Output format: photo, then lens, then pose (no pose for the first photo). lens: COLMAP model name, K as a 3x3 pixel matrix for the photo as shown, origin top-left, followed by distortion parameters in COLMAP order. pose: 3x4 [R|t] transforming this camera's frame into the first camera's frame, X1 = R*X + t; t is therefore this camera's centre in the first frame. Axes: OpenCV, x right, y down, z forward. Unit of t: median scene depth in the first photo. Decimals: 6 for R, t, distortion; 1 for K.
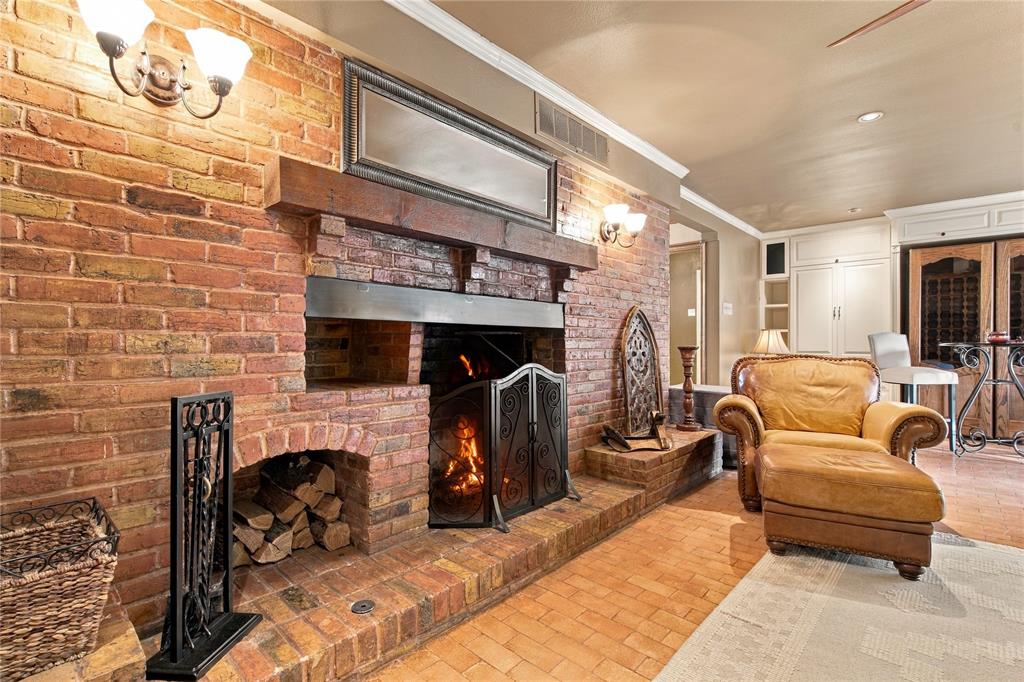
lens RADIAL K [[462.2, 0, 511.2], [0, 462.2, 343.6], [0, 0, 1]] dist [0.002125, 0.000073]
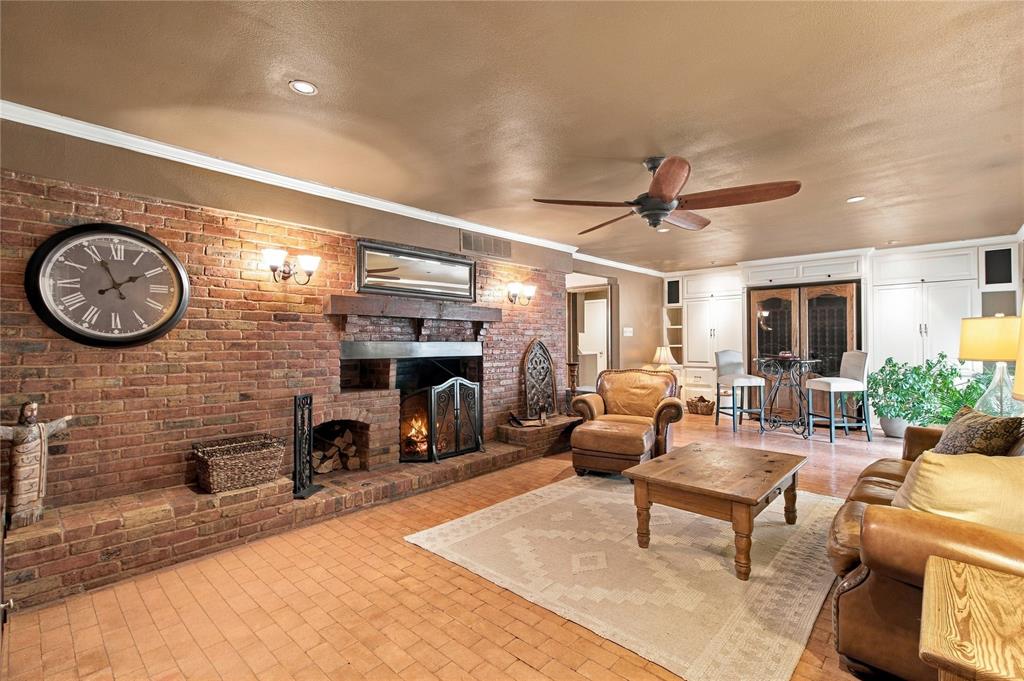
lens RADIAL K [[462.2, 0, 513.5], [0, 462.2, 337.5], [0, 0, 1]] dist [0.002125, 0.000073]
pose [[0.999935, -0.005521, -0.009976, 0.325596], [0.005412, 0.999925, -0.010962, -0.106949], [0.010036, 0.010907, 0.999890, -0.962470]]
